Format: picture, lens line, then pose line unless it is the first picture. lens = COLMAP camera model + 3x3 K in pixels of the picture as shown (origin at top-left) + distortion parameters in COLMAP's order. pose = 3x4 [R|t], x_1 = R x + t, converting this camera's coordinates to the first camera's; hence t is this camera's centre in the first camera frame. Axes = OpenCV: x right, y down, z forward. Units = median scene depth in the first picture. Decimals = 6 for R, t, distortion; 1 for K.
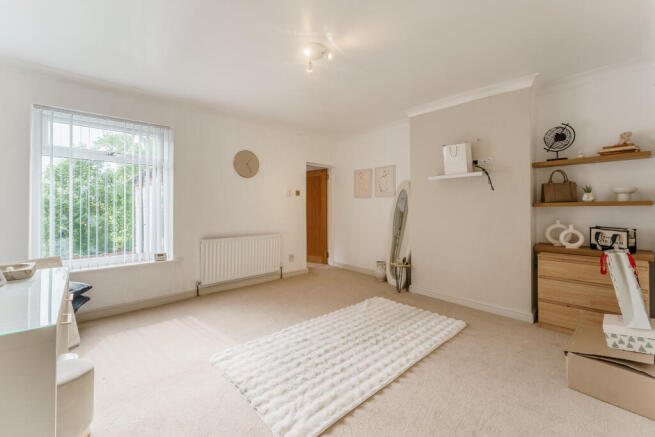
lens RADIAL K [[273.0, 0, 327.6], [0, 273.0, 203.5], [0, 0, 1]] dist [0.000010, 0.000028]
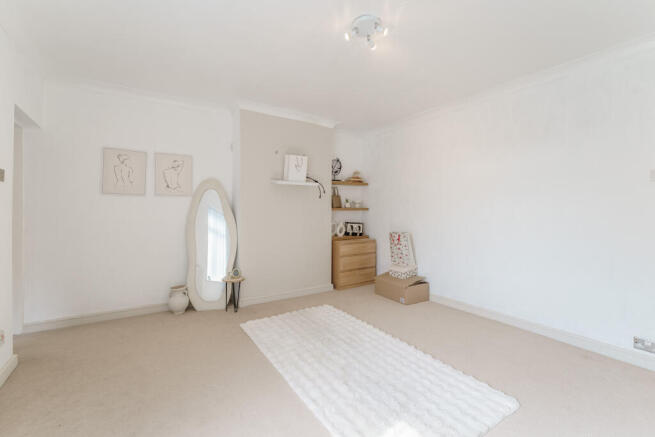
lens RADIAL K [[282.2, 0, 328.3], [0, 282.2, 203.7], [0, 0, 1]] dist [-0.001576, -0.000112]
pose [[0.153816, 0.022369, 0.987846, -0.727234], [-0.017758, 0.999645, -0.019871, 0.003849], [-0.987940, -0.014486, 0.154159, 0.761853]]
